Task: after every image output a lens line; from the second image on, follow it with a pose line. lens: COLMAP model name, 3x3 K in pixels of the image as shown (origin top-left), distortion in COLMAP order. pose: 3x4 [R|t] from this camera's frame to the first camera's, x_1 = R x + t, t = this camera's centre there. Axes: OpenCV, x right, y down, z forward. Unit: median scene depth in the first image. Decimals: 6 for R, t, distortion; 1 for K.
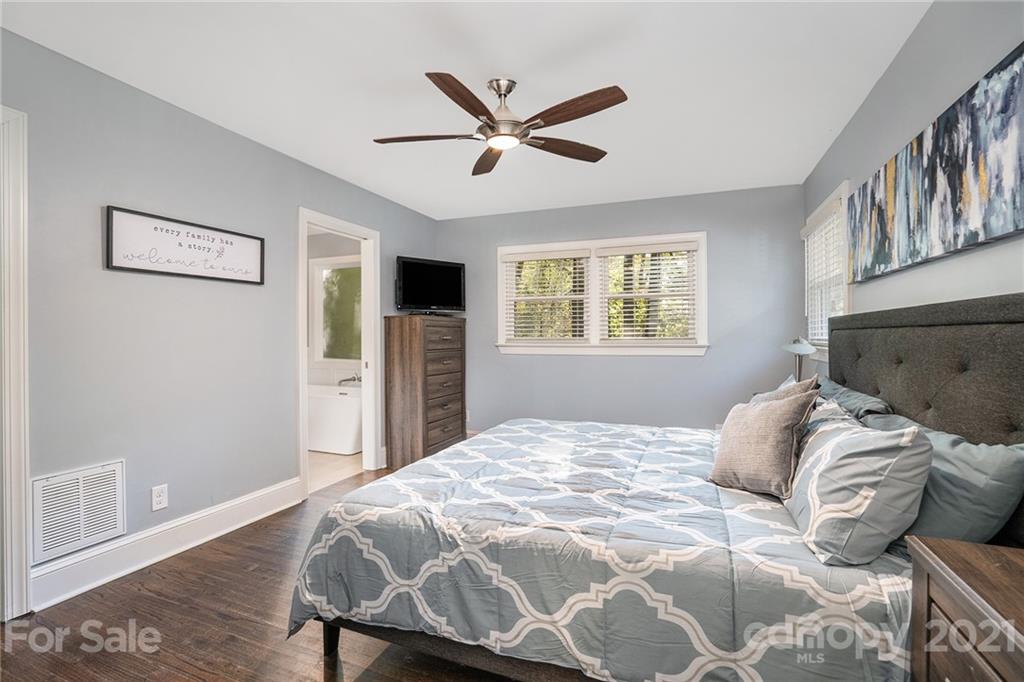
lens RADIAL K [[479.6, 0, 507.0], [0, 479.6, 336.6], [0, 0, 1]] dist [-0.053469, 0.018306]
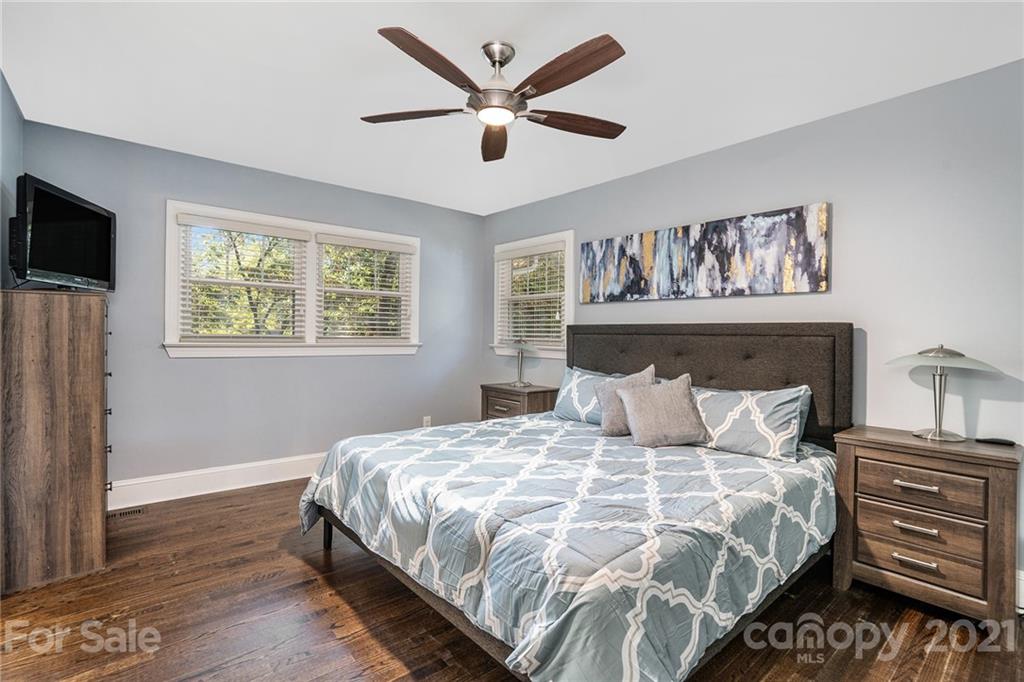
lens RADIAL K [[479.6, 0, 507.0], [0, 479.6, 336.6], [0, 0, 1]] dist [-0.053469, 0.018306]
pose [[0.457002, 0.011502, 0.889391, -1.075705], [-0.016921, 0.999848, -0.004236, 0.003655], [-0.889305, -0.013114, 0.457127, 0.814388]]
